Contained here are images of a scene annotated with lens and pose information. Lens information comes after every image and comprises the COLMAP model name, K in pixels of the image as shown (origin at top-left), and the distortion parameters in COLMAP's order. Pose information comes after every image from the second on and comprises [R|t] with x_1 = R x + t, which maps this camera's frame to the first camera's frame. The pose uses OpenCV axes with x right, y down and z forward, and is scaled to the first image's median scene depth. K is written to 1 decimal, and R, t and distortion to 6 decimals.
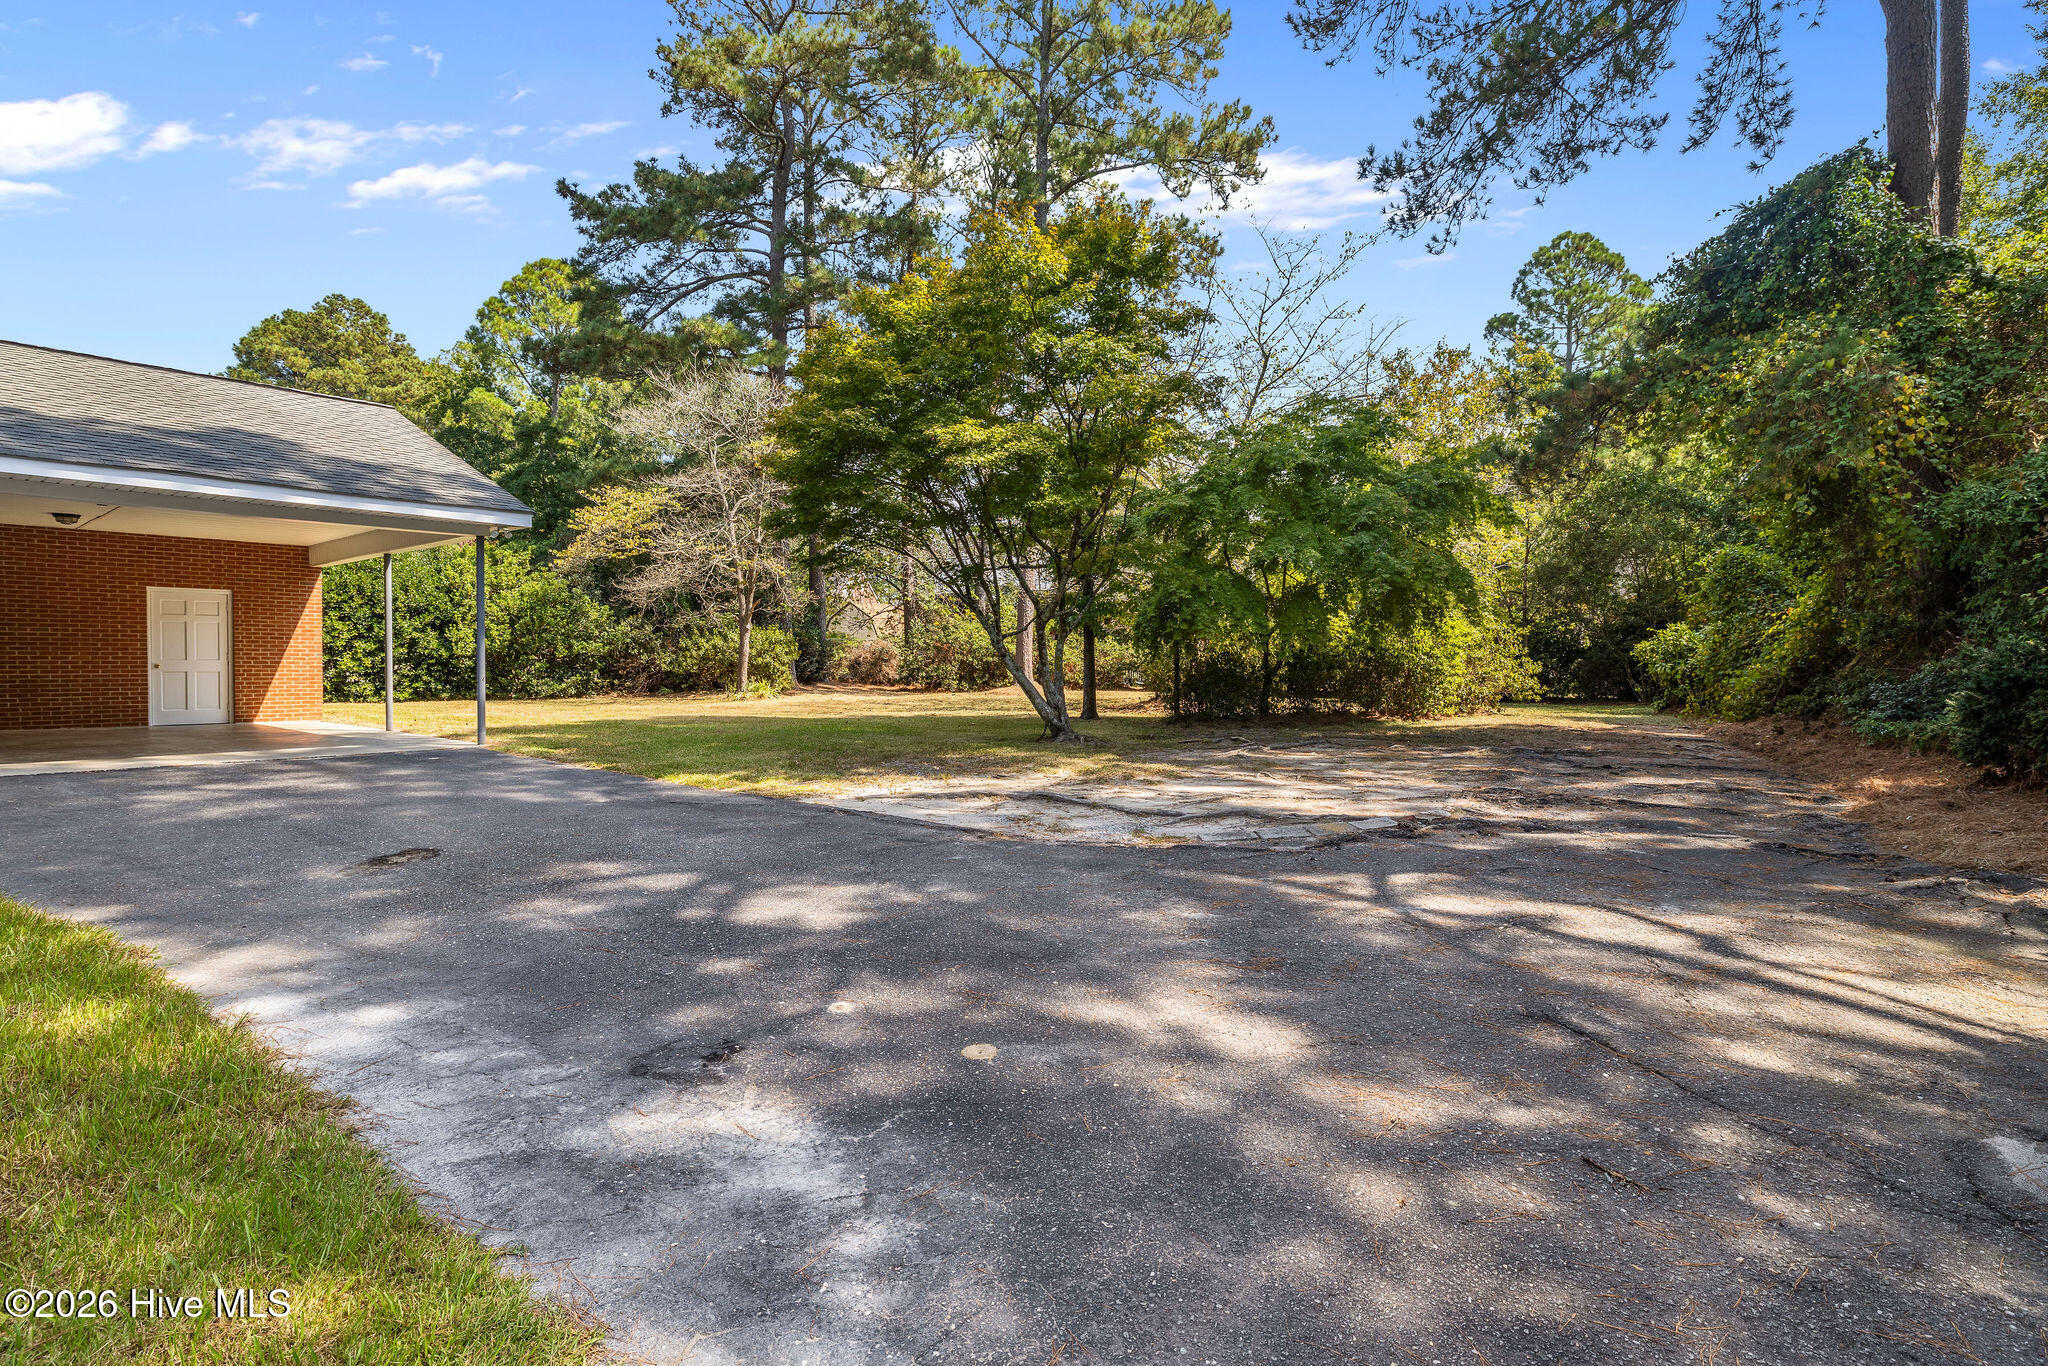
lens RADIAL K [[1003.1, 0, 1022.7], [0, 1003.1, 658.3], [0, 0, 1]] dist [-0.003134, -0.000637]
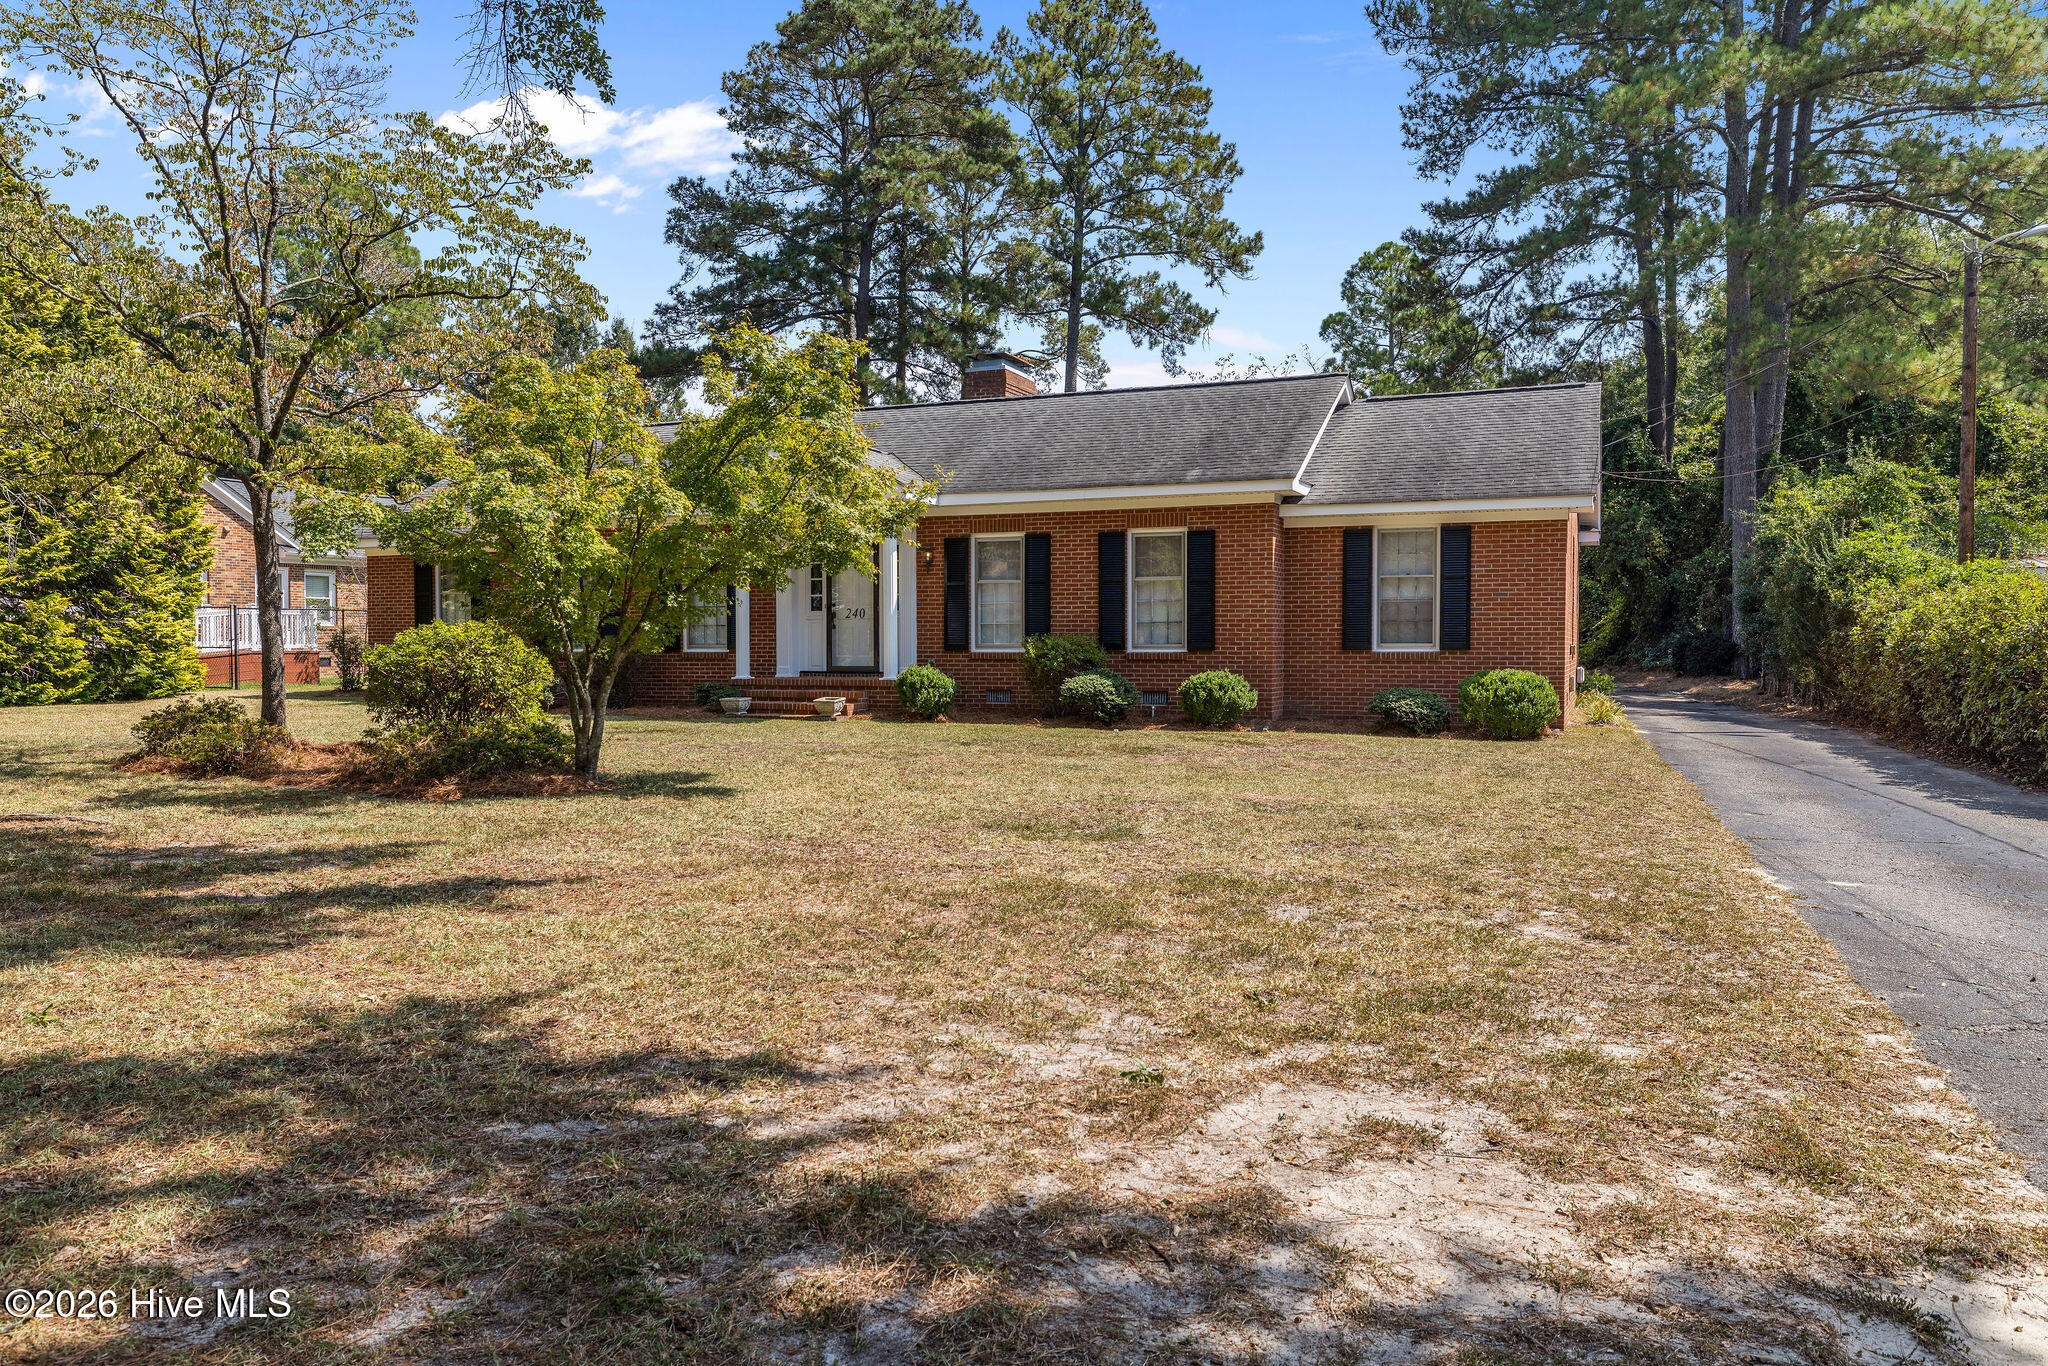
lens RADIAL K [[1474.4, 0, 1018.2], [0, 1474.4, 640.1], [0, 0, 1]] dist [0.018632, -0.006525]
pose [[0.947831, -0.005721, 0.318722, -0.594161], [0.005732, 0.999983, 0.000904, -0.002143], [-0.318722, 0.000970, 0.947848, -0.656864]]
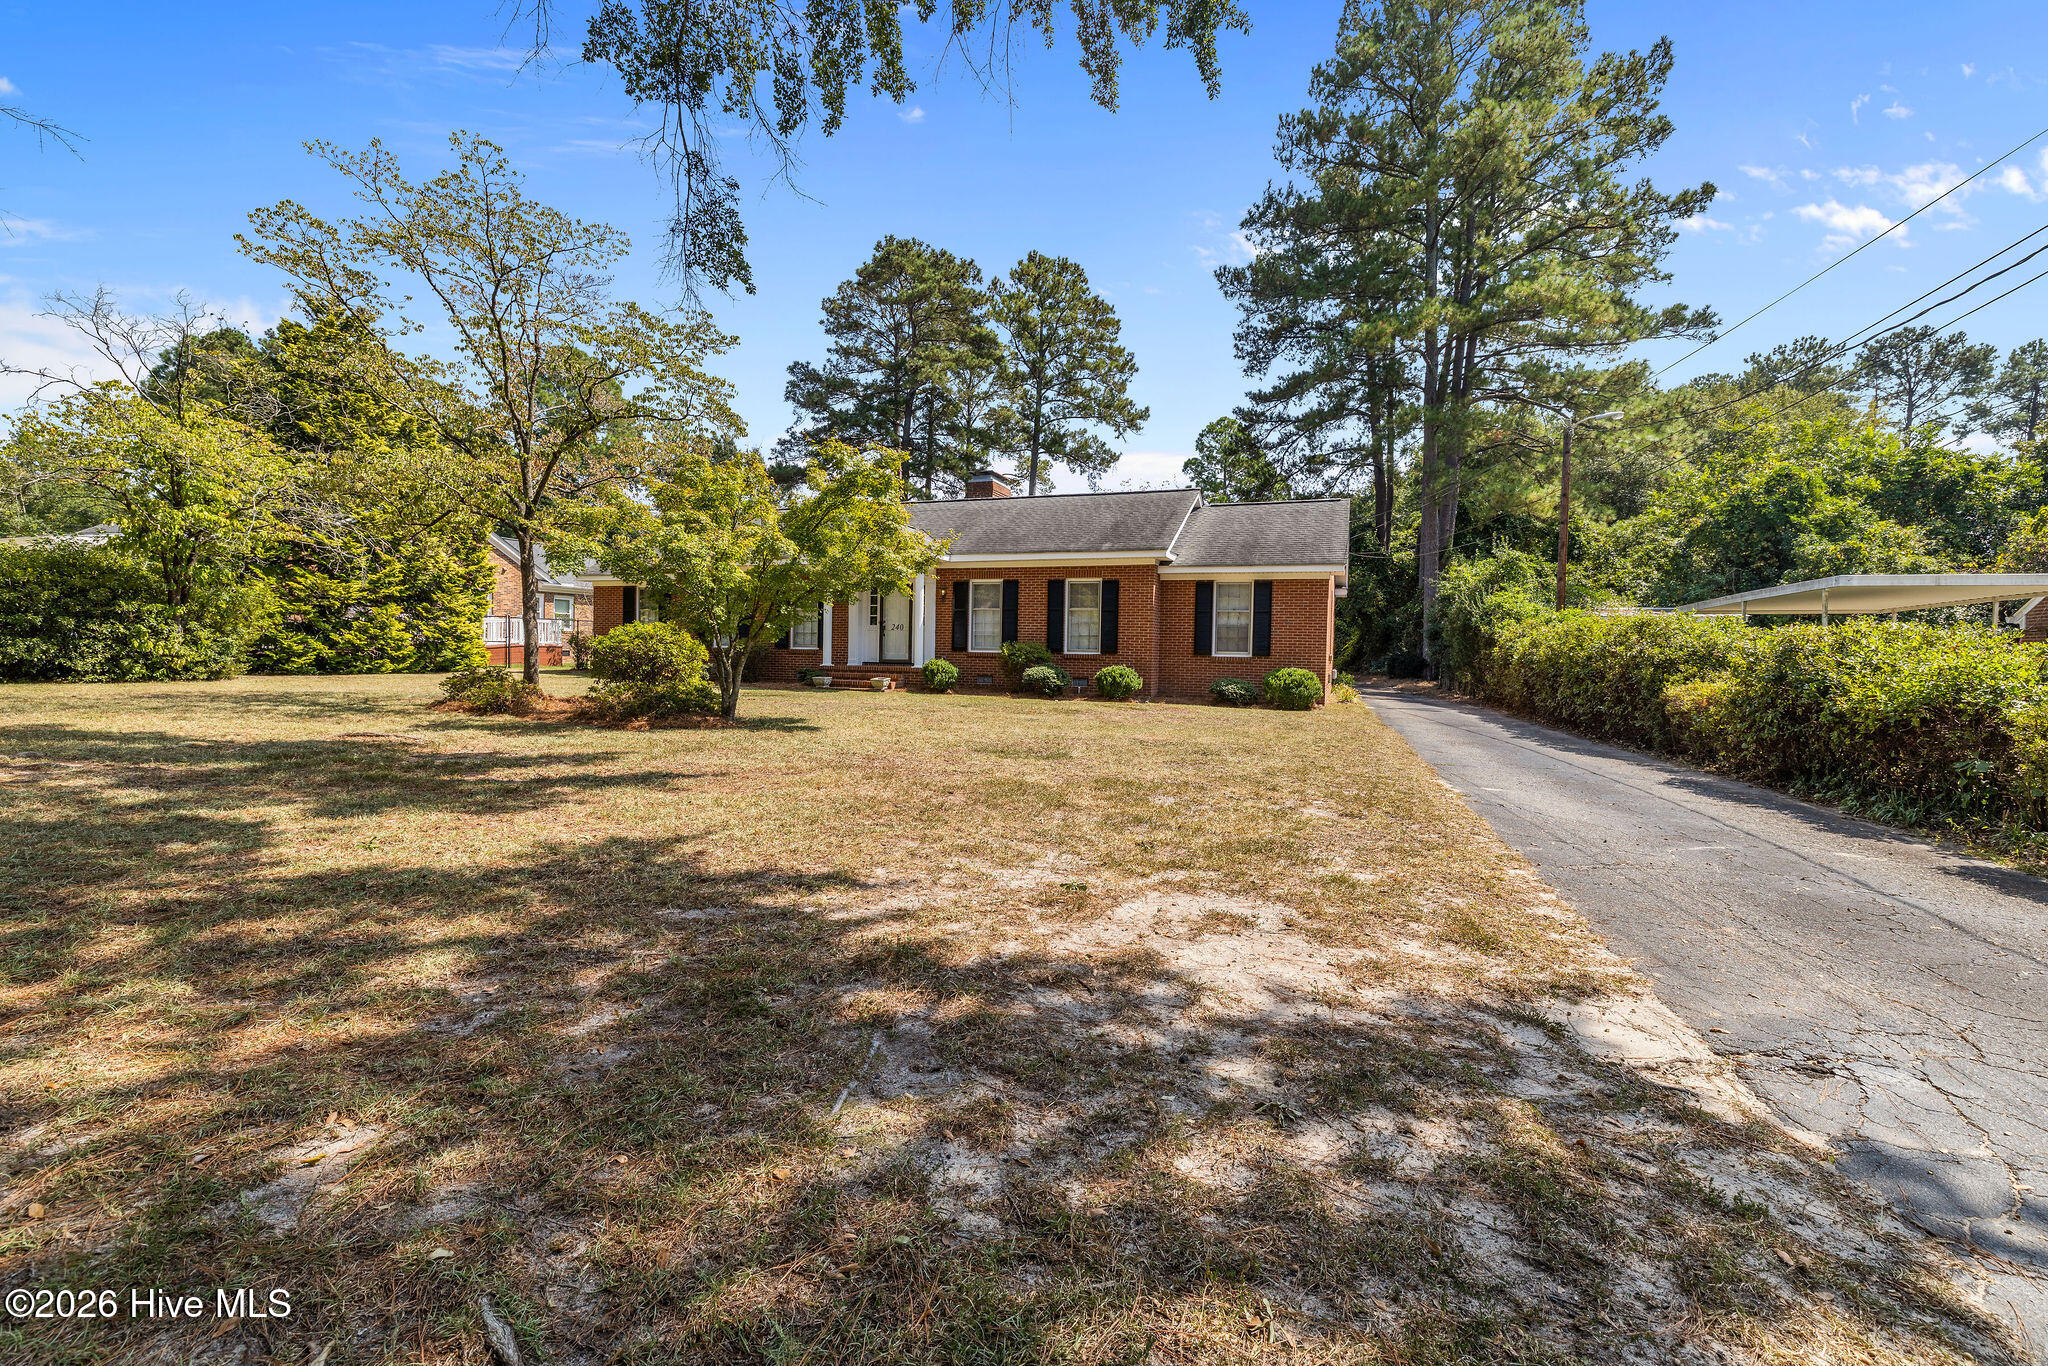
lens RADIAL K [[895.7, 0, 1035.0], [0, 895.7, 654.8], [0, 0, 1]] dist [-0.000814, 0.022537]
pose [[0.933162, 0.013120, 0.359217, -0.593645], [-0.014878, 0.999887, 0.002132, 0.003687], [-0.359149, -0.007334, 0.933251, -0.653115]]
